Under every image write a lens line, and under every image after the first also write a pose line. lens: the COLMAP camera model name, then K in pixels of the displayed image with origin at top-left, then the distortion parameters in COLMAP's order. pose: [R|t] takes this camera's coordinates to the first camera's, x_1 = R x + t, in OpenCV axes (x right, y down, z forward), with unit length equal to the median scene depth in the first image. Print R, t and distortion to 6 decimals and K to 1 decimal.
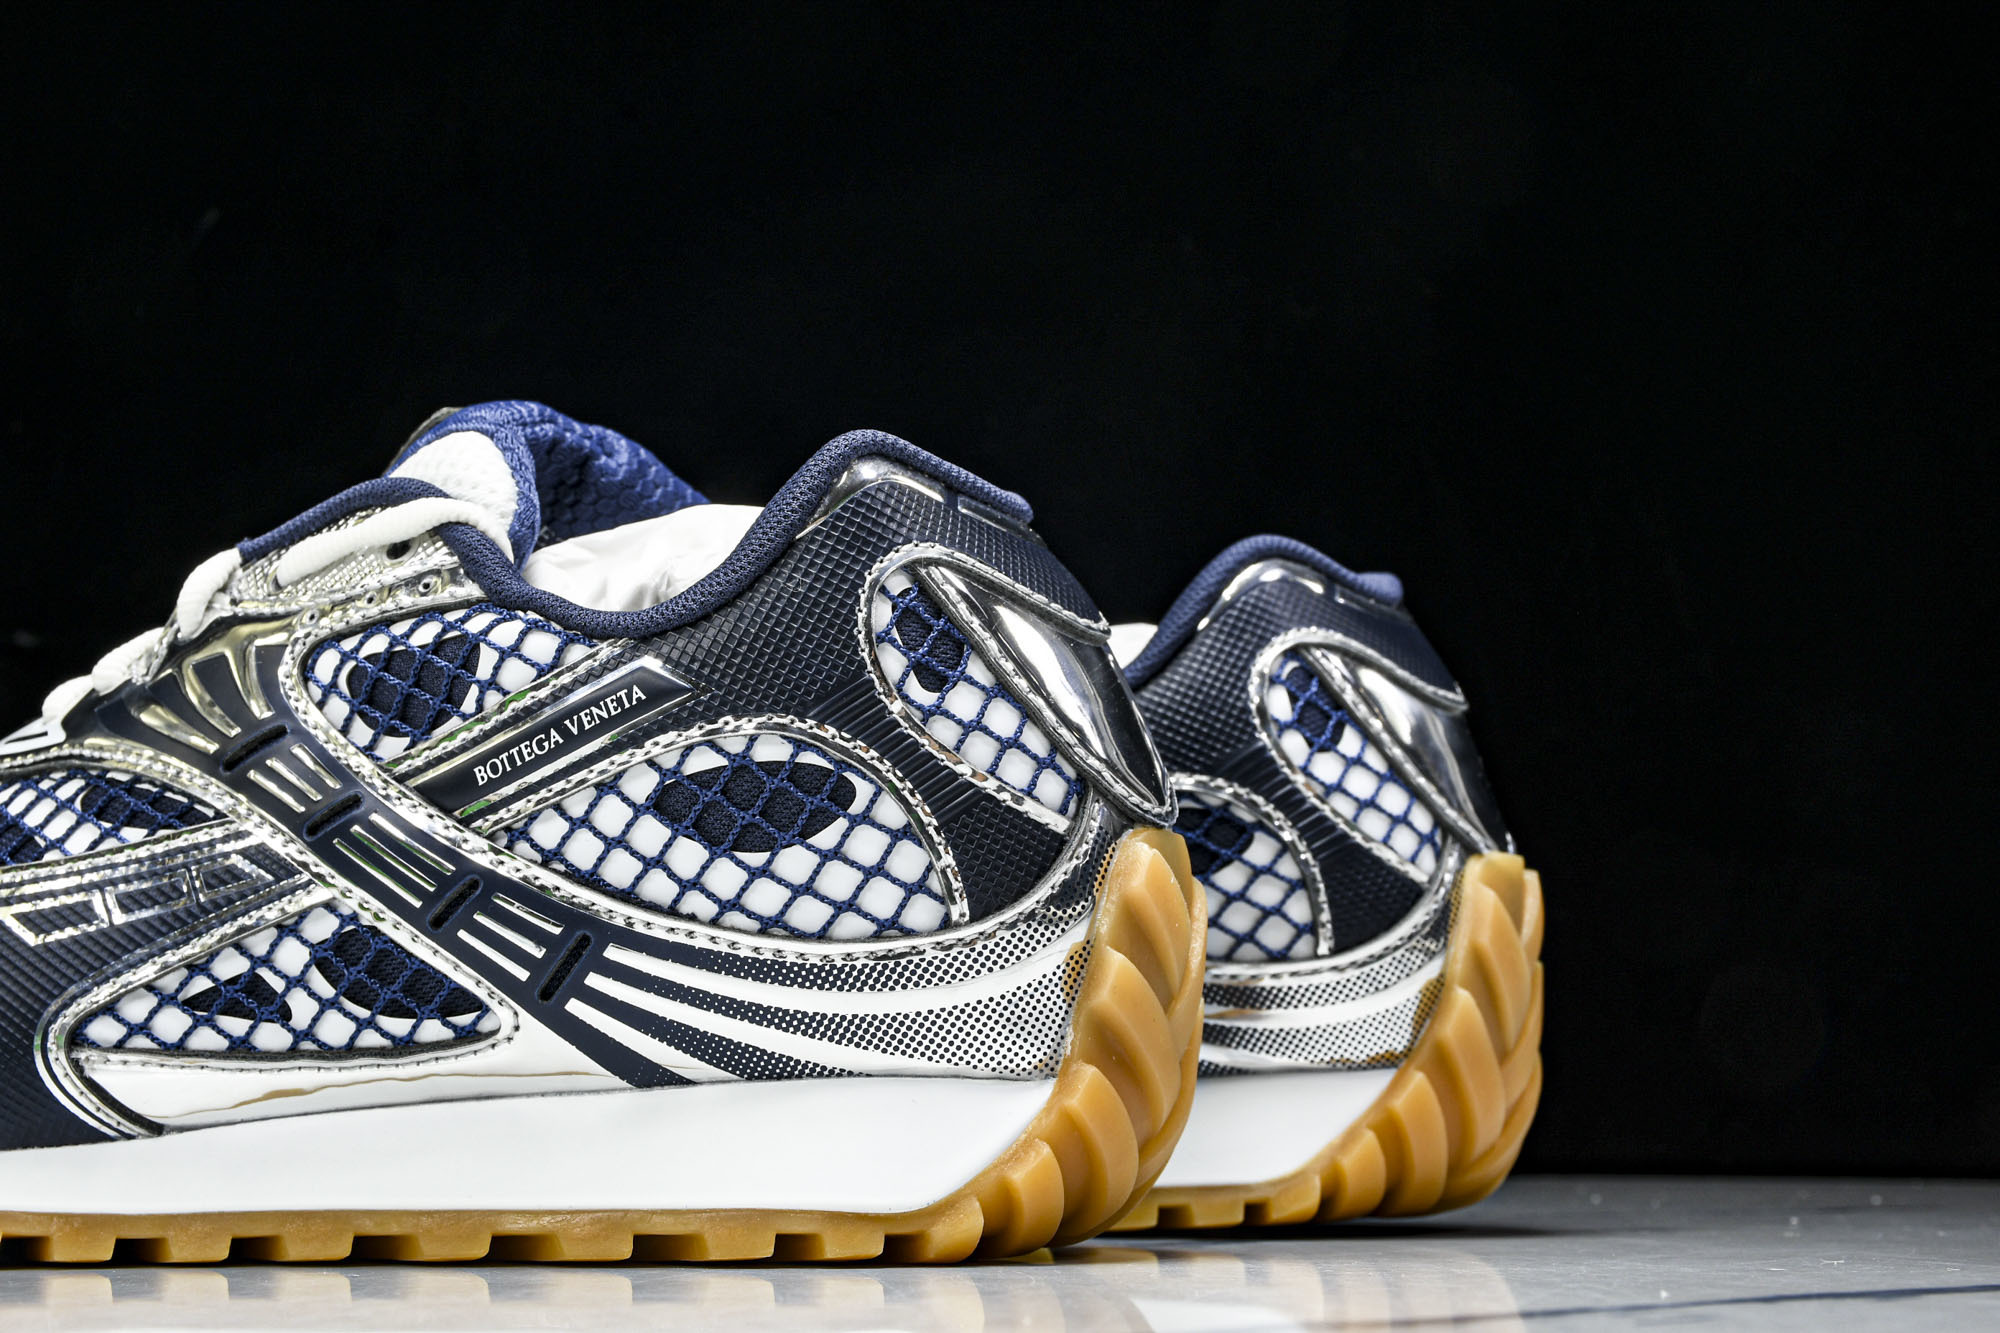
lens RADIAL K [[3479.7, 0, 1000.0], [0, 3479.7, 666.5], [0, 0, 1]] dist [0.131947, 0.097827]
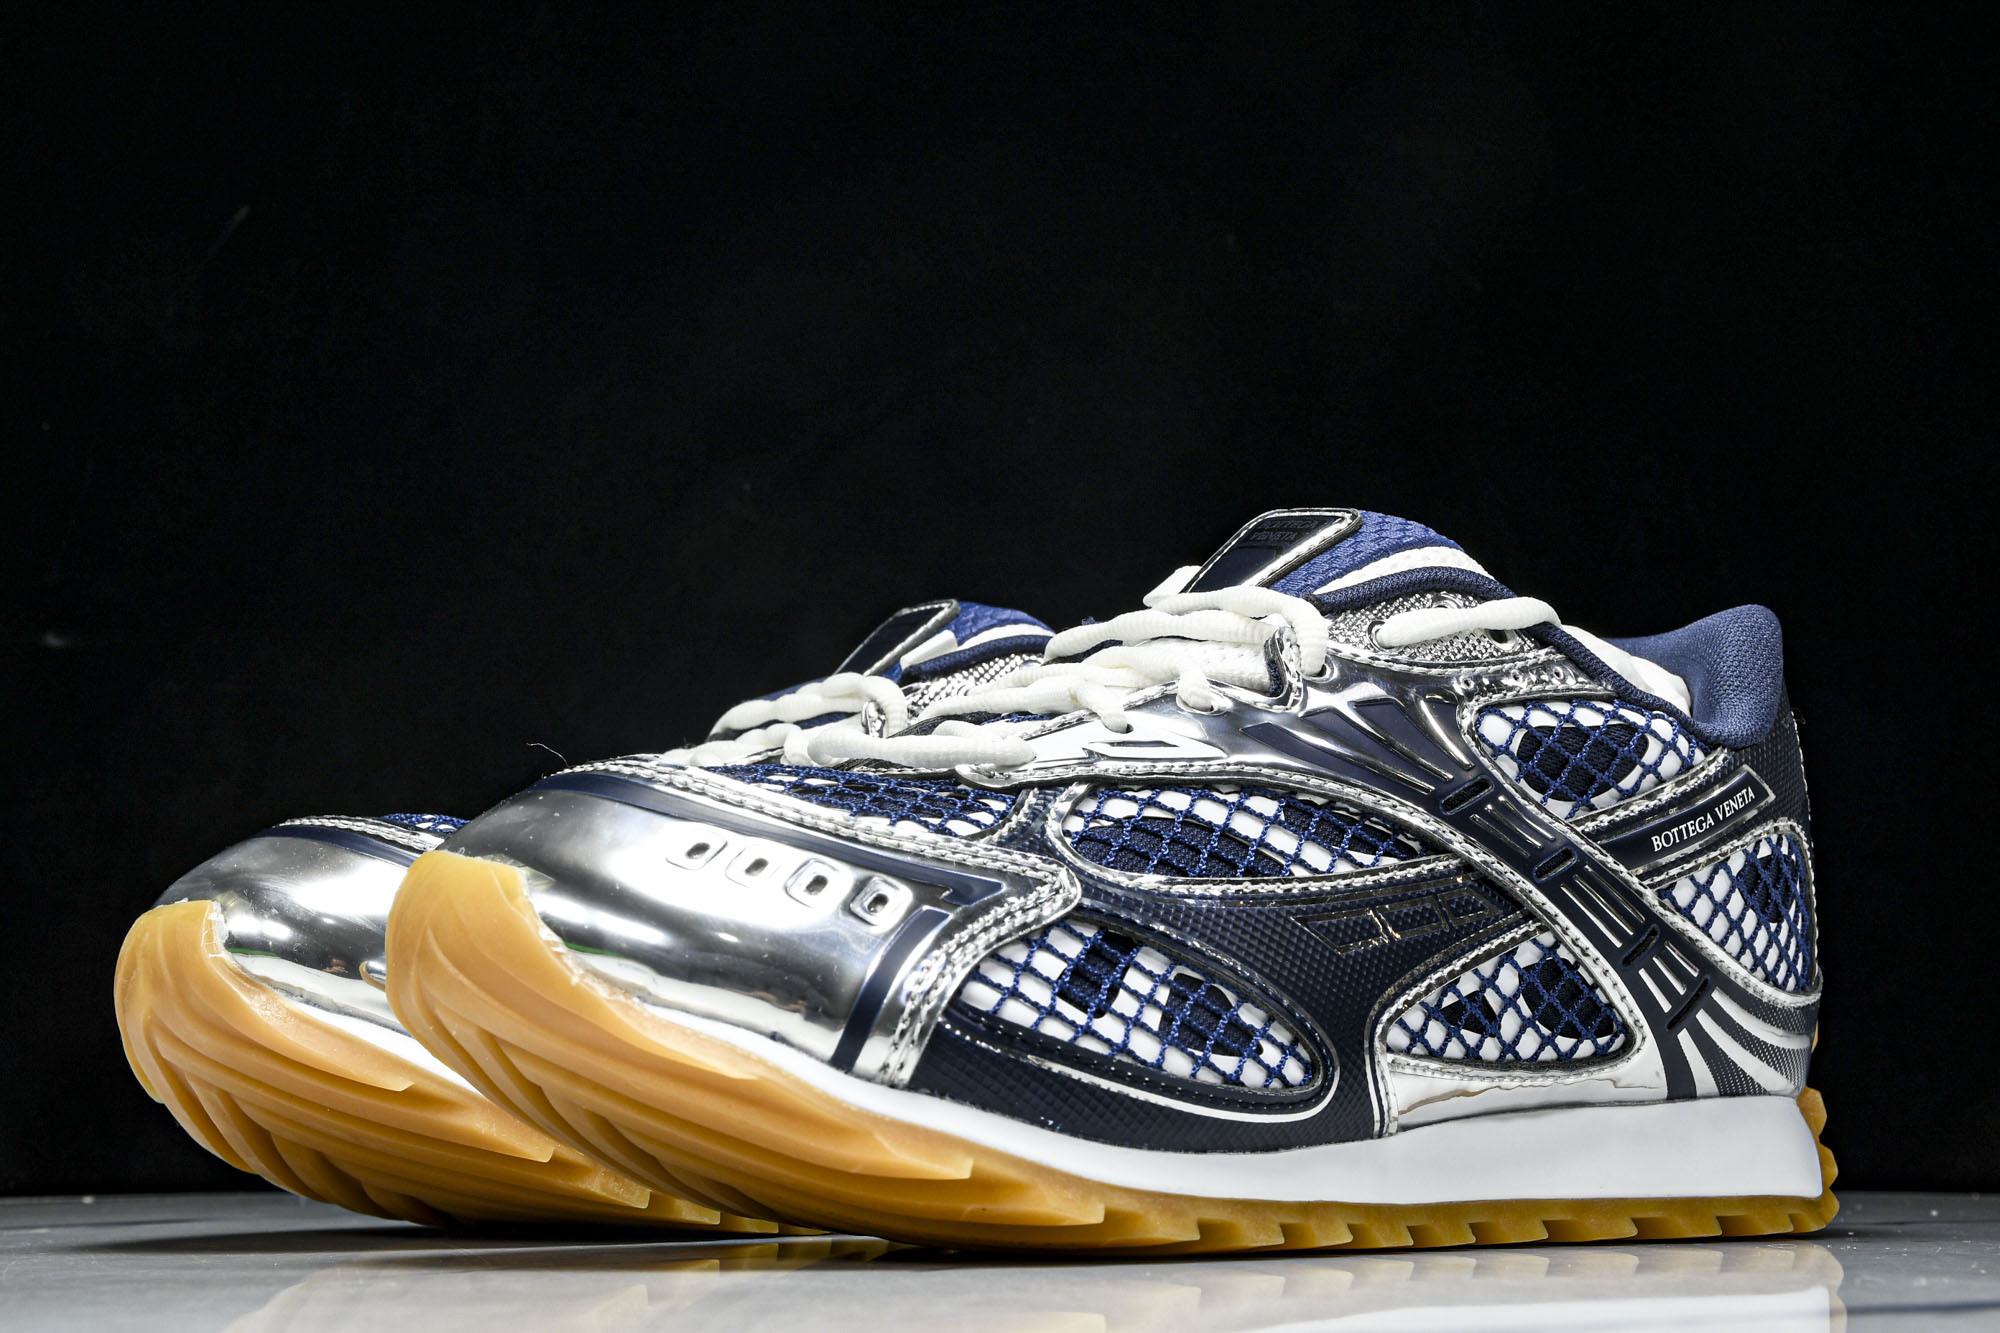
lens RADIAL K [[3479.7, 0, 1000.0], [0, 3479.7, 666.5], [0, 0, 1]] dist [0.131947, 0.097827]
pose [[0.464074, 0.121257, 0.877457, -1.353116], [-0.115650, 0.990401, -0.075699, 0.090167], [-0.878214, -0.066348, 0.473643, 0.630164]]
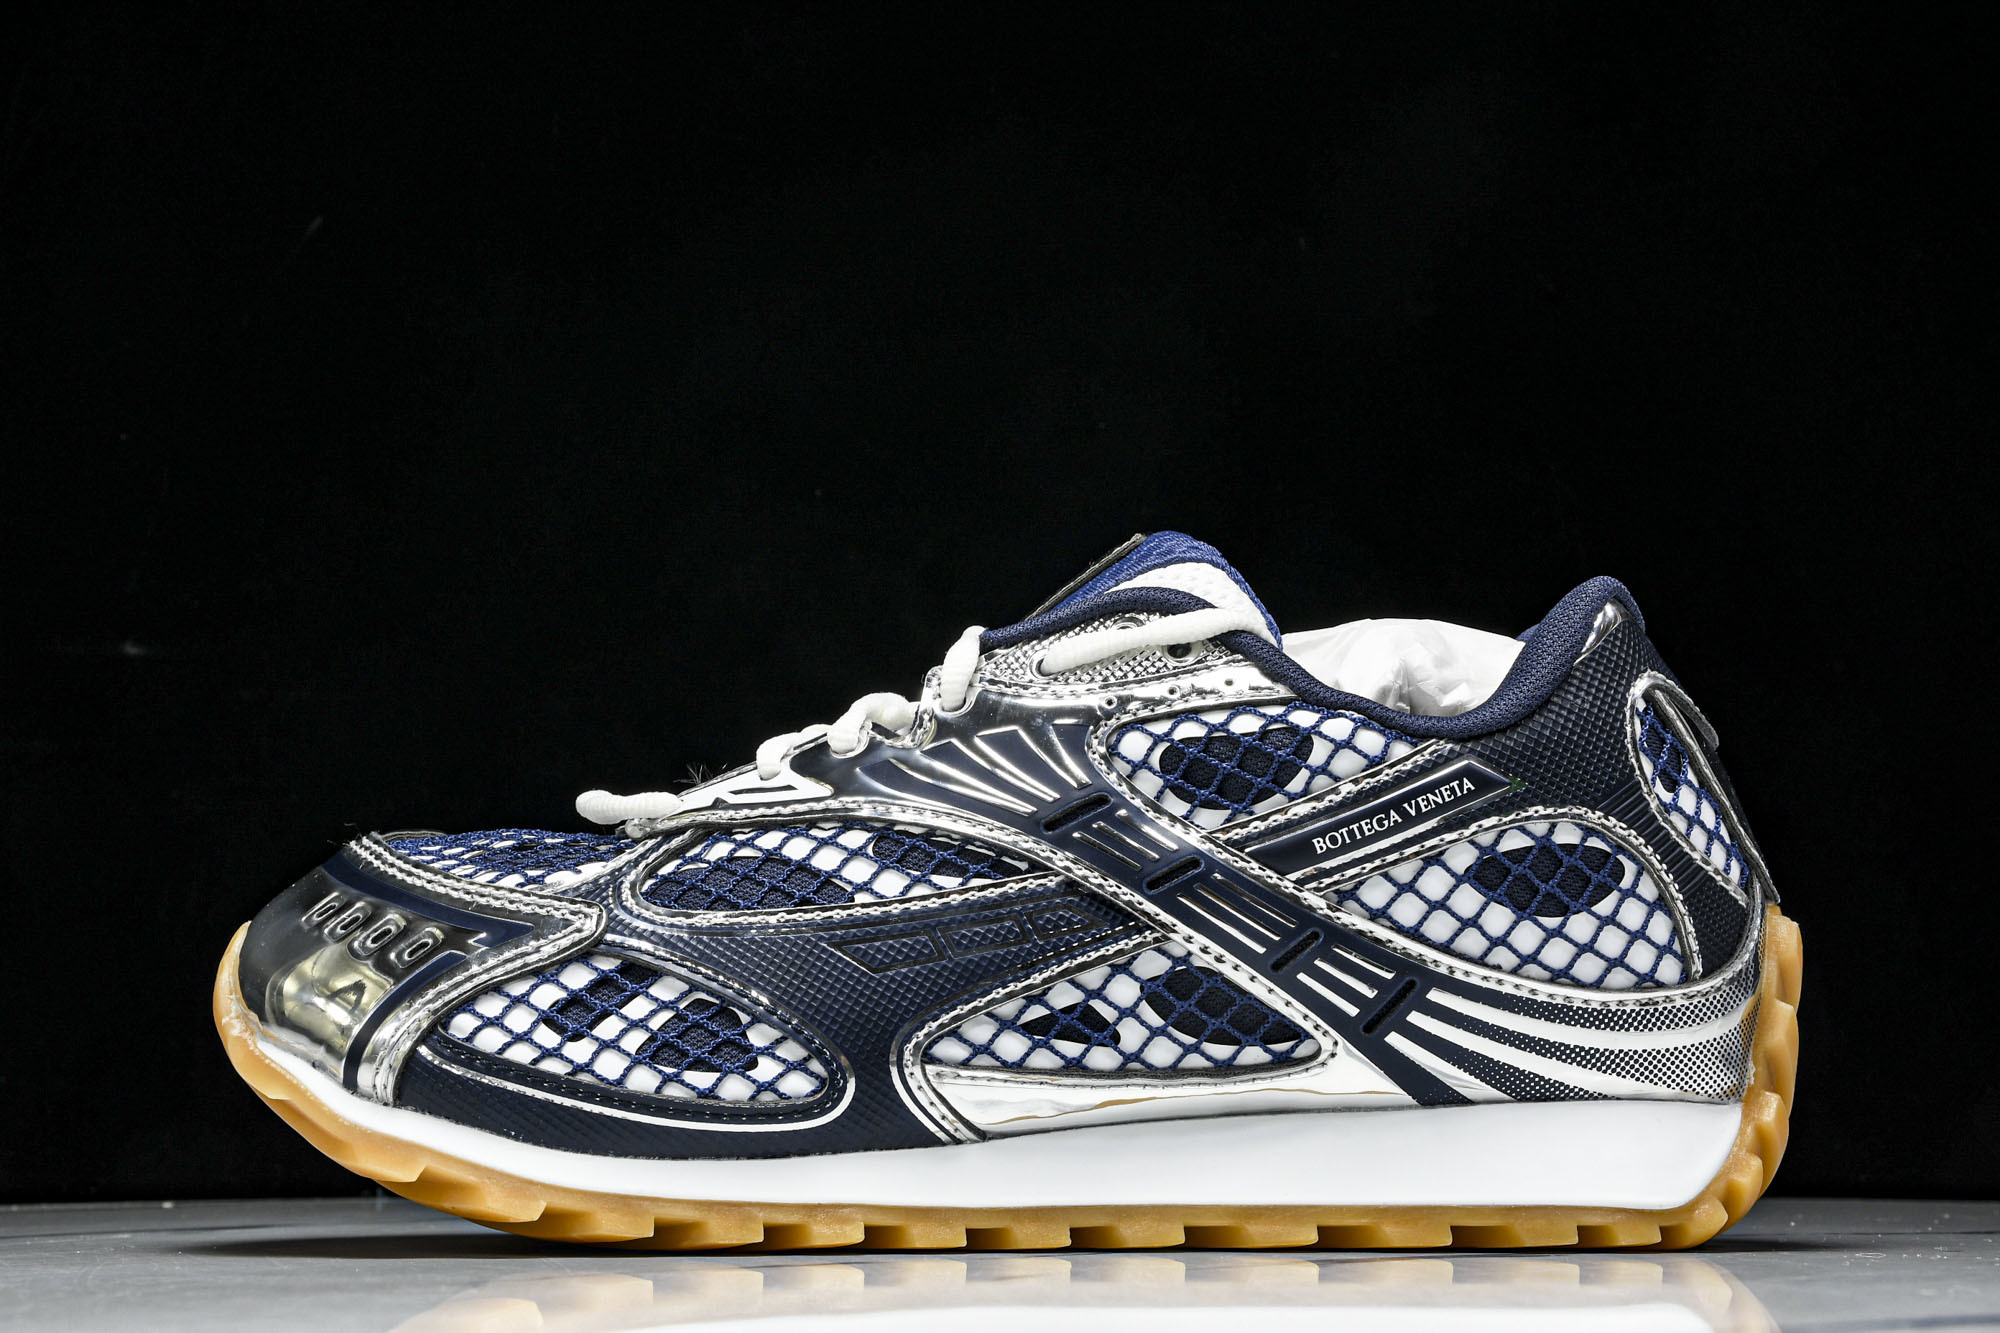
lens RADIAL K [[3479.7, 0, 1000.0], [0, 3479.7, 666.5], [0, 0, 1]] dist [0.131947, 0.097827]
pose [[0.937759, 0.049861, 0.343688, -0.676286], [-0.047821, 0.998752, -0.014416, -0.008098], [-0.343978, -0.002917, 0.938973, -0.096022]]
